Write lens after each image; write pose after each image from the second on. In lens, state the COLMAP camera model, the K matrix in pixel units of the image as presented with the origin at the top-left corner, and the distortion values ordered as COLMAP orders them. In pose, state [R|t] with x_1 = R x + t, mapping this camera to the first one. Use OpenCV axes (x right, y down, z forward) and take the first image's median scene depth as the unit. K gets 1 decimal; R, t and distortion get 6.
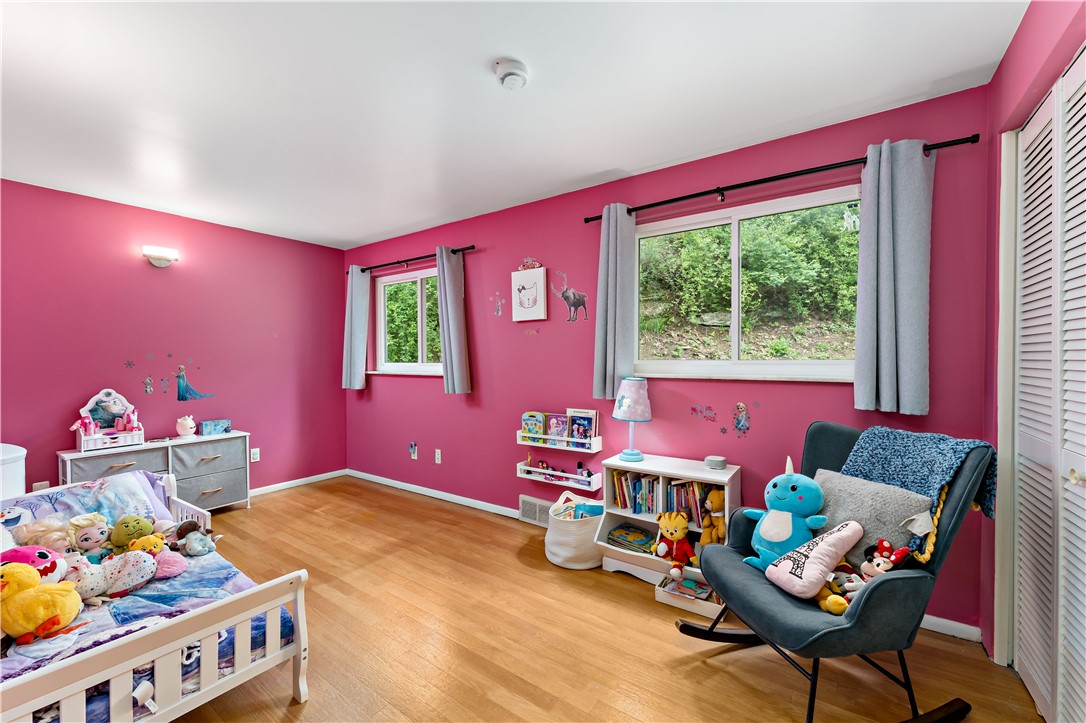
lens RADIAL K [[436.0, 0, 544.5], [0, 436.0, 363.7], [0, 0, 1]] dist [0.001429, 0.000086]
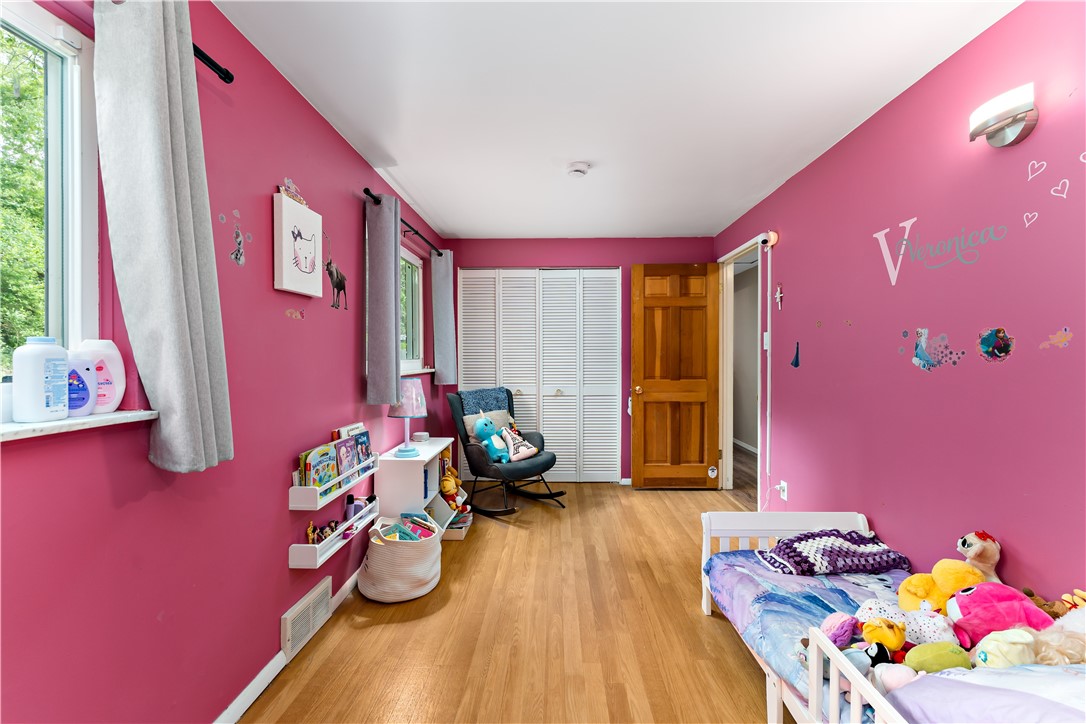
lens RADIAL K [[436.0, 0, 545.2], [0, 436.0, 359.2], [0, 0, 1]] dist [0.001429, 0.000086]
pose [[-0.549468, -0.000613, 0.835514, -0.703262], [0.013179, 0.999869, 0.009400, -0.014817], [-0.835411, 0.016176, -0.549388, 1.065683]]
